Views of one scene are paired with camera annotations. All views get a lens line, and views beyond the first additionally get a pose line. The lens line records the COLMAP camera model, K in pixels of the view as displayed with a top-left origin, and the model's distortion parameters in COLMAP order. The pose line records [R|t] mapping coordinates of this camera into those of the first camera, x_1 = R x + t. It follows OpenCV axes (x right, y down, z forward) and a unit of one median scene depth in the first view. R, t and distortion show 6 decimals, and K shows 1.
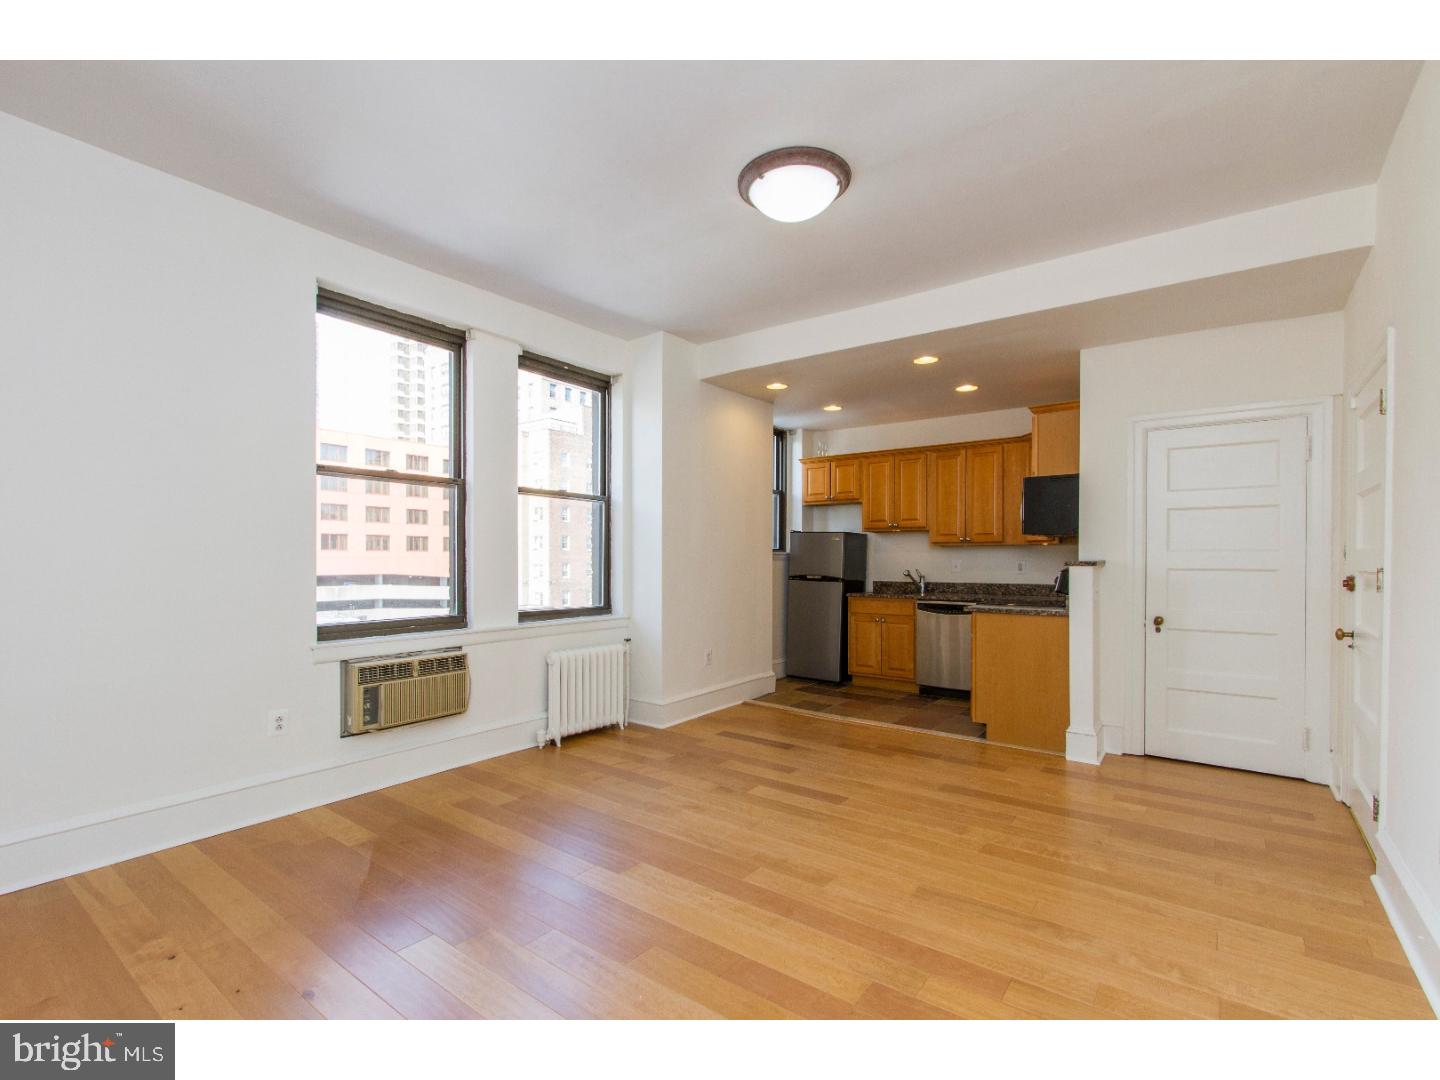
lens RADIAL K [[667.4, 0, 707.0], [0, 667.4, 560.9], [0, 0, 1]] dist [0.007972, -0.004239]
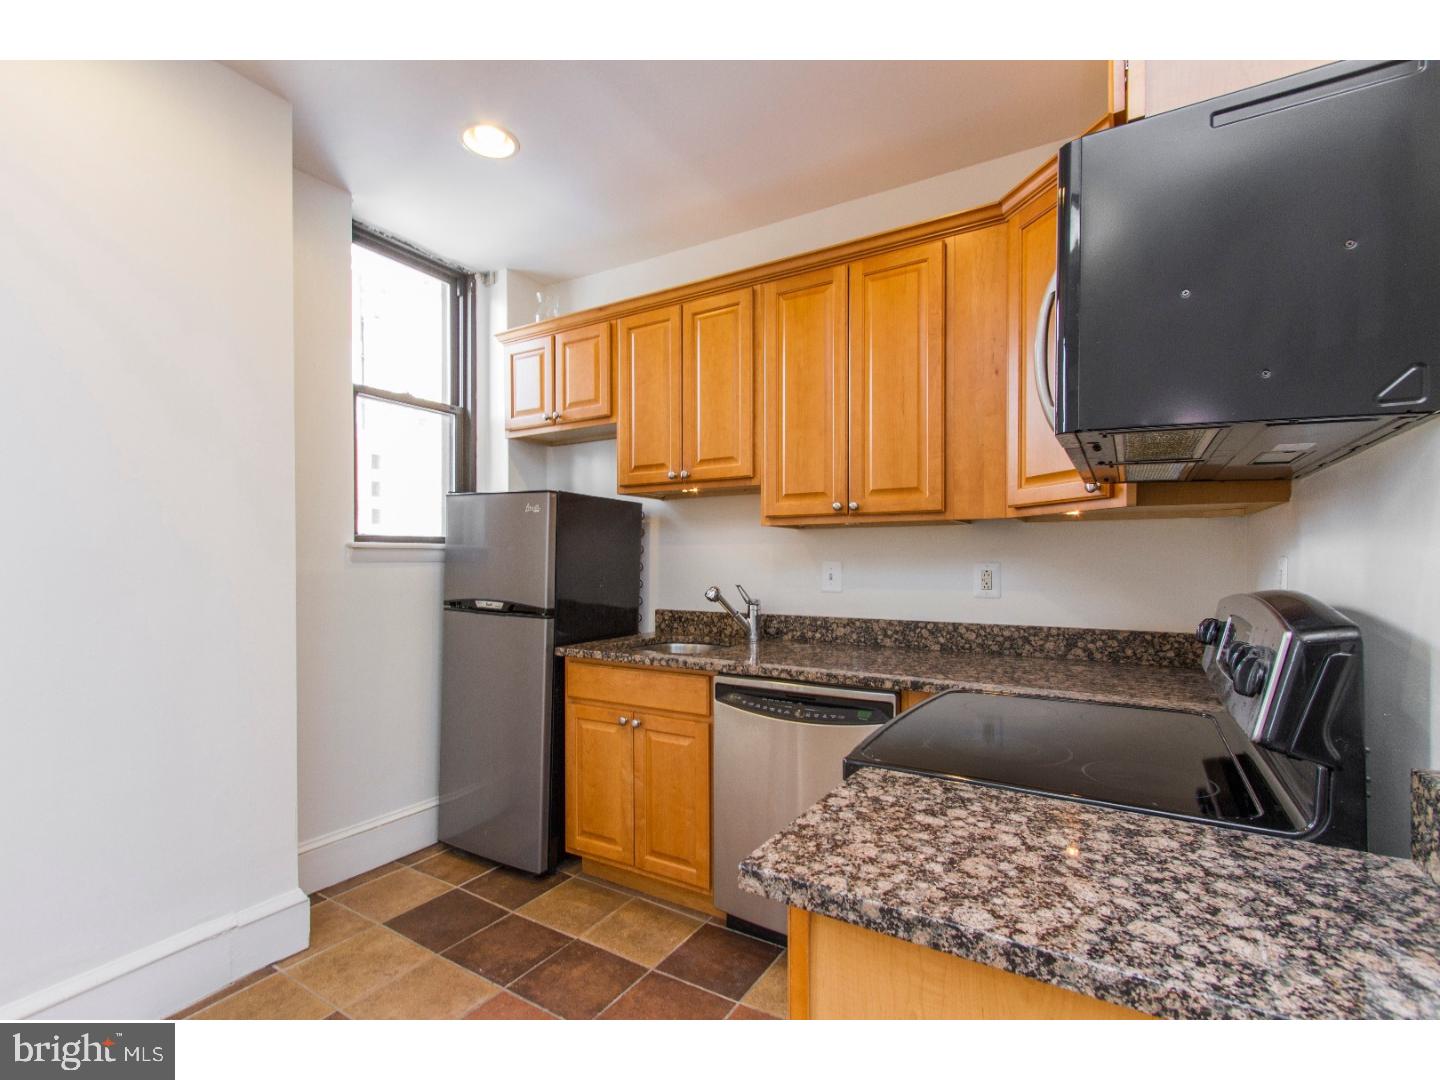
lens RADIAL K [[667.4, 0, 714.4], [0, 667.4, 561.2], [0, 0, 1]] dist [0.007972, -0.004239]
pose [[0.994287, -0.002904, 0.106696, 0.348227], [0.002708, 0.999994, 0.001976, -0.003369], [-0.106701, -0.001676, 0.994290, 0.811198]]
